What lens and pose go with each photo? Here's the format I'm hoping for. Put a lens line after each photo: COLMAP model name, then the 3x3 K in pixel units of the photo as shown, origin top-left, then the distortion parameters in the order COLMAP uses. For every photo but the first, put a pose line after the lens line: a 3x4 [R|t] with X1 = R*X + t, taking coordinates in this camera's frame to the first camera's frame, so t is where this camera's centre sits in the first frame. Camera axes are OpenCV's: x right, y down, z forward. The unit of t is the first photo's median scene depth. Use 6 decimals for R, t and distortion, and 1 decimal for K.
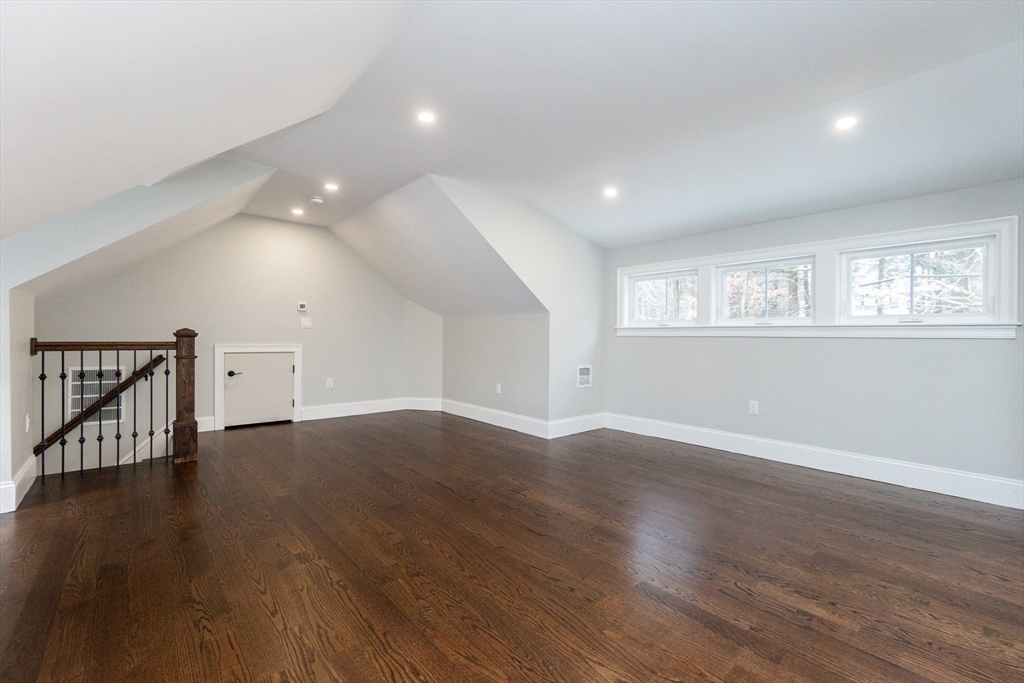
lens RADIAL K [[445.5, 0, 513.1], [0, 445.5, 338.3], [0, 0, 1]] dist [-0.002755, -0.000281]
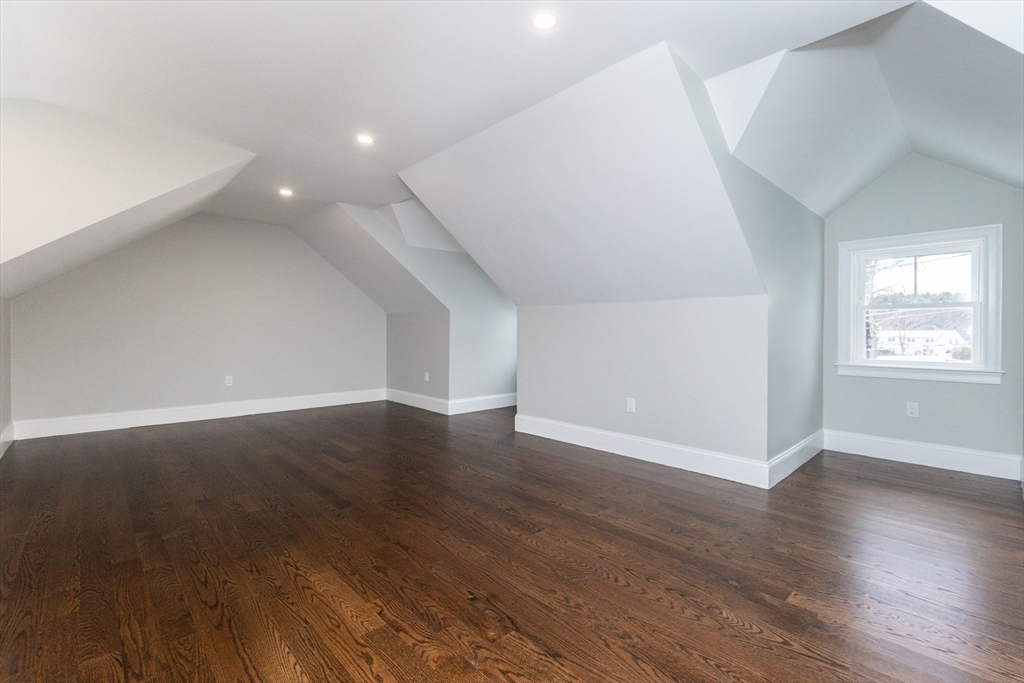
lens RADIAL K [[445.5, 0, 513.1], [0, 445.5, 338.3], [0, 0, 1]] dist [-0.002755, -0.000281]
pose [[-0.998856, -0.014470, -0.045567, -0.134146], [-0.015312, 0.999717, 0.018198, -0.006963], [0.045291, 0.018875, -0.998796, 1.932390]]
